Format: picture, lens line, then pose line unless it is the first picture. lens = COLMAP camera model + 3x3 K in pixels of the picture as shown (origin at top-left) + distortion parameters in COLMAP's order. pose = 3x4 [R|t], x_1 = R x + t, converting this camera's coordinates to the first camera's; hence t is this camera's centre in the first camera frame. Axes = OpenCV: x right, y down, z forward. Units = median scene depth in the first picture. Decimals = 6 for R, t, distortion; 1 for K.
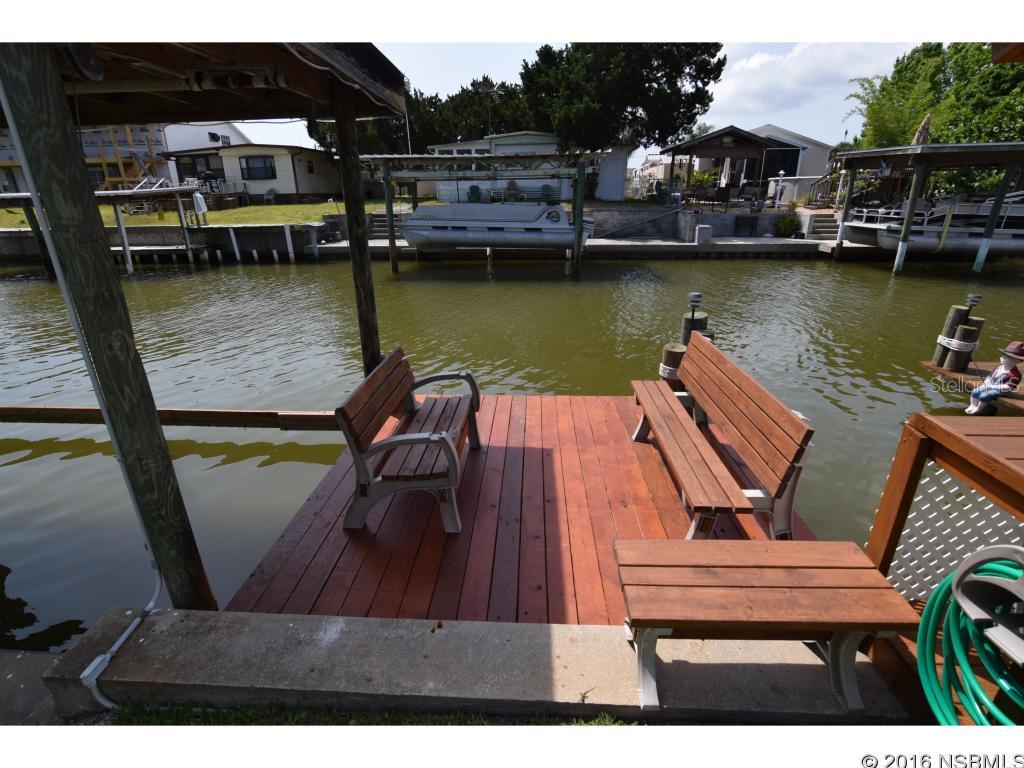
lens RADIAL K [[496.7, 0, 503.9], [0, 496.7, 376.6], [0, 0, 1]] dist [-0.025983, 0.003474]
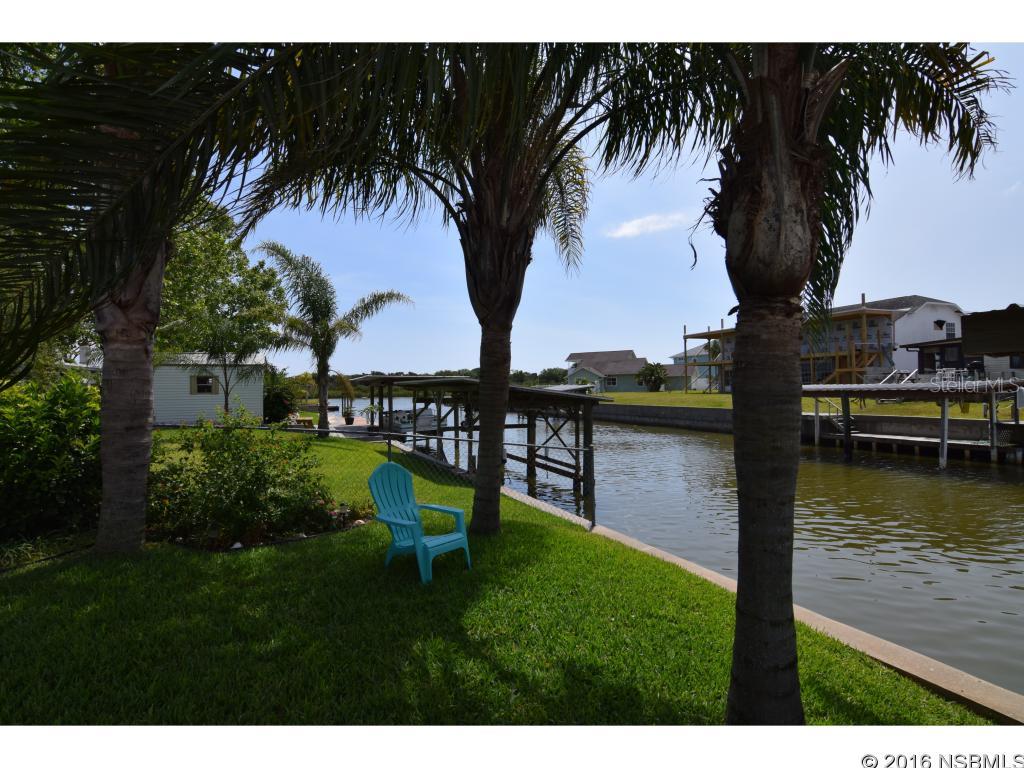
lens RADIAL K [[496.7, 0, 507.3], [0, 496.7, 381.7], [0, 0, 1]] dist [-0.025983, 0.003474]
pose [[0.465373, -0.005324, -0.885099, -0.277683], [-0.299699, 0.939966, -0.163232, 0.029545], [0.832832, 0.341227, 0.435839, -0.127568]]
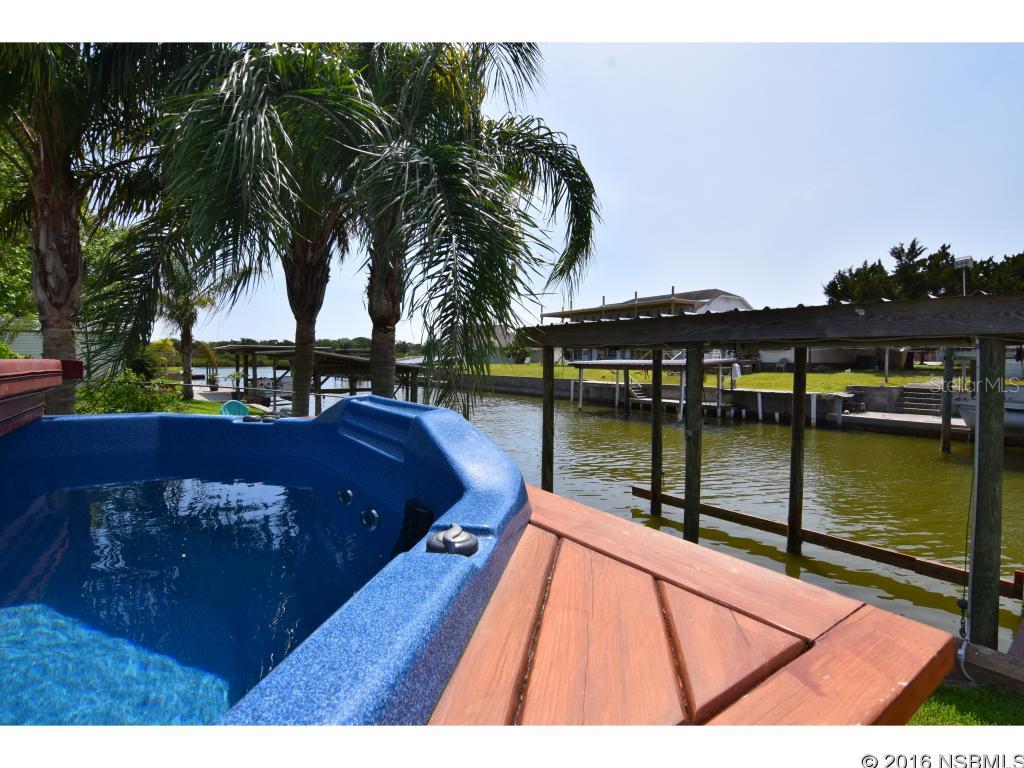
lens RADIAL K [[496.7, 0, 505.5], [0, 496.7, 379.6], [0, 0, 1]] dist [-0.025983, 0.003474]
pose [[0.648907, 0.045551, -0.759503, -0.058181], [-0.273658, 0.945380, -0.177110, 0.038452], [0.709951, 0.322772, 0.625929, -0.159398]]
